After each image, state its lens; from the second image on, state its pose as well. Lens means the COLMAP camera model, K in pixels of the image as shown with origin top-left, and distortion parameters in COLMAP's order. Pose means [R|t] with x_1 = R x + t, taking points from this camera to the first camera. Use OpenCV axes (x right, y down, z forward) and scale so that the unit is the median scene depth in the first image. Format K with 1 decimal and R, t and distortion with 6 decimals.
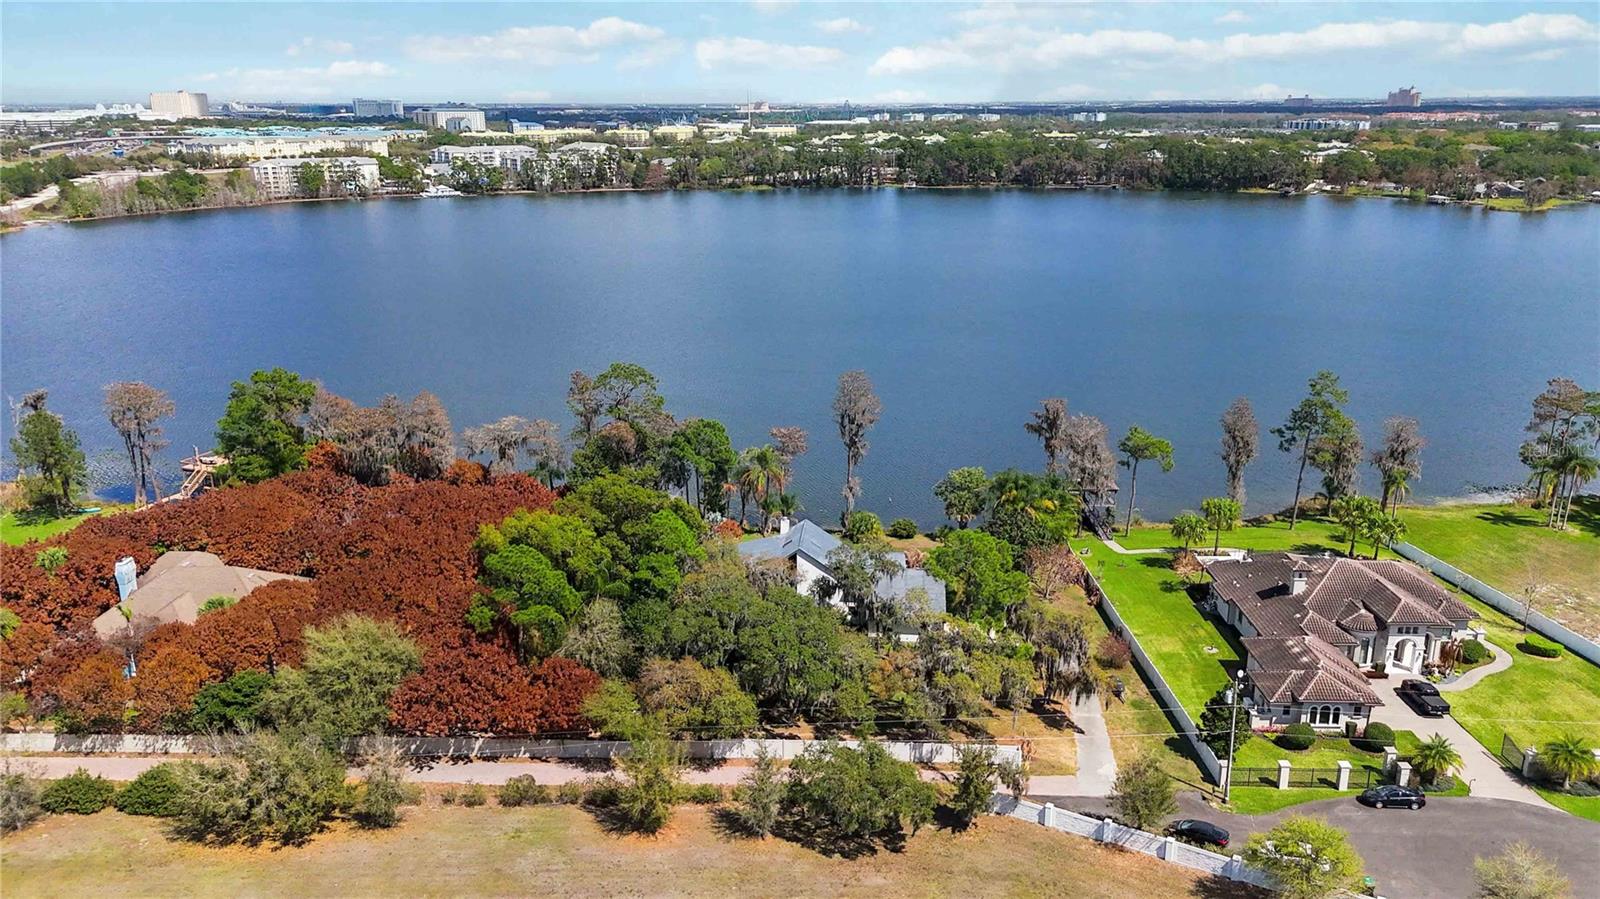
lens RADIAL K [[1159.9, 0, 800.0], [0, 1159.9, 449.5], [0, 0, 1]] dist [0.065958, -0.058093]
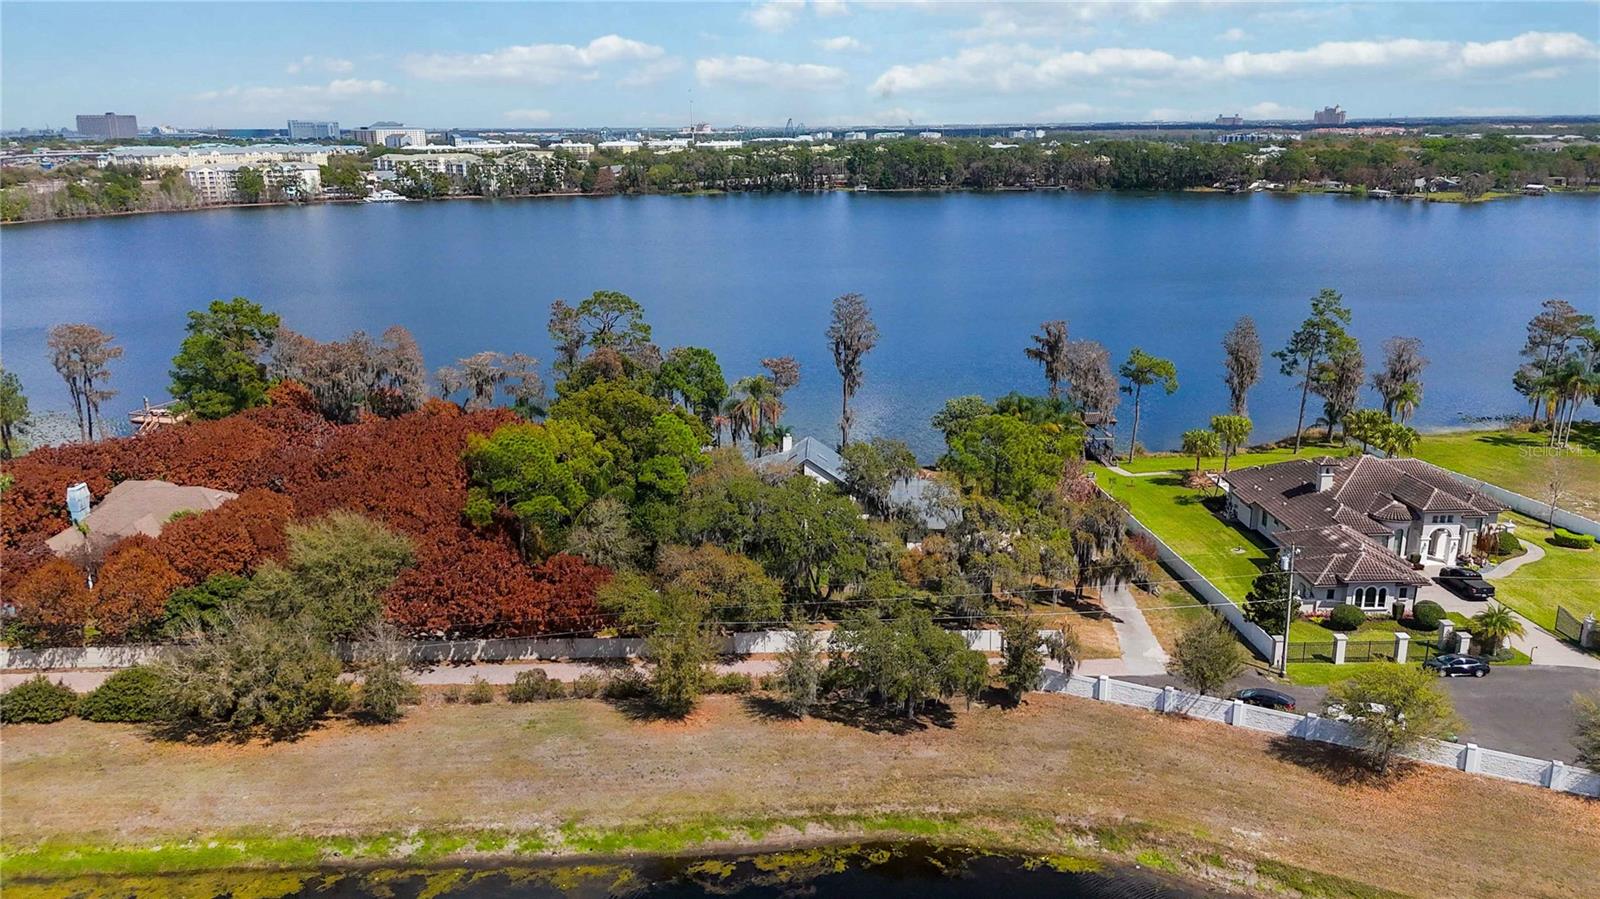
lens RADIAL K [[1159.9, 0, 800.0], [0, 1159.9, 449.5], [0, 0, 1]] dist [0.065958, -0.058093]
pose [[0.998839, -0.017440, 0.044907, -0.046656], [0.018195, 0.999699, -0.016463, 0.088916], [-0.044607, 0.017261, 0.998855, 0.048247]]
